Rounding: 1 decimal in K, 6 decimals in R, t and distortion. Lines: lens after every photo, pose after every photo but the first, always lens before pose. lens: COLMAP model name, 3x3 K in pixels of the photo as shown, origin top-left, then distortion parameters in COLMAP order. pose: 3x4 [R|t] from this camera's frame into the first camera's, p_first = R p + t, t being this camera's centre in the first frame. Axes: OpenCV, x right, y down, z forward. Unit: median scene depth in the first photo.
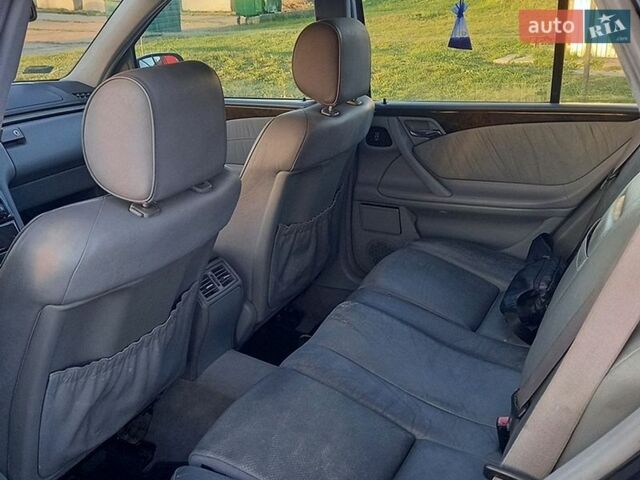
lens RADIAL K [[747.7, 0, 324.4], [0, 747.7, 244.2], [0, 0, 1]] dist [0.070642, -0.059493]
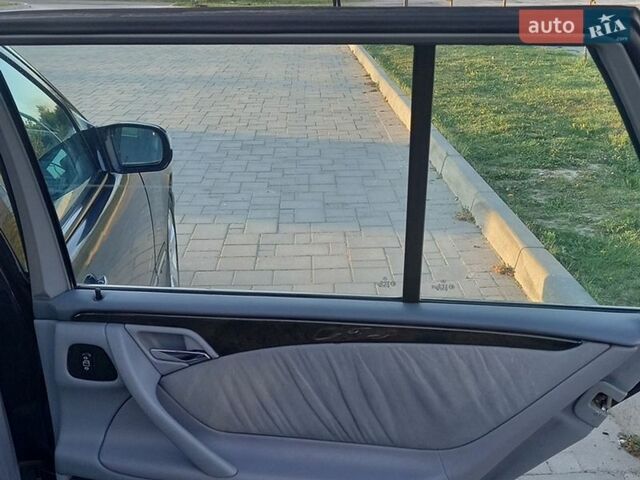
lens RADIAL K [[747.7, 0, 324.4], [0, 747.7, 244.2], [0, 0, 1]] dist [0.070642, -0.059493]
pose [[0.983891, 0.025724, 0.176908, 0.139949], [0.024580, 0.960728, -0.276401, -0.075500], [-0.177070, 0.276297, 0.944619, 0.464467]]
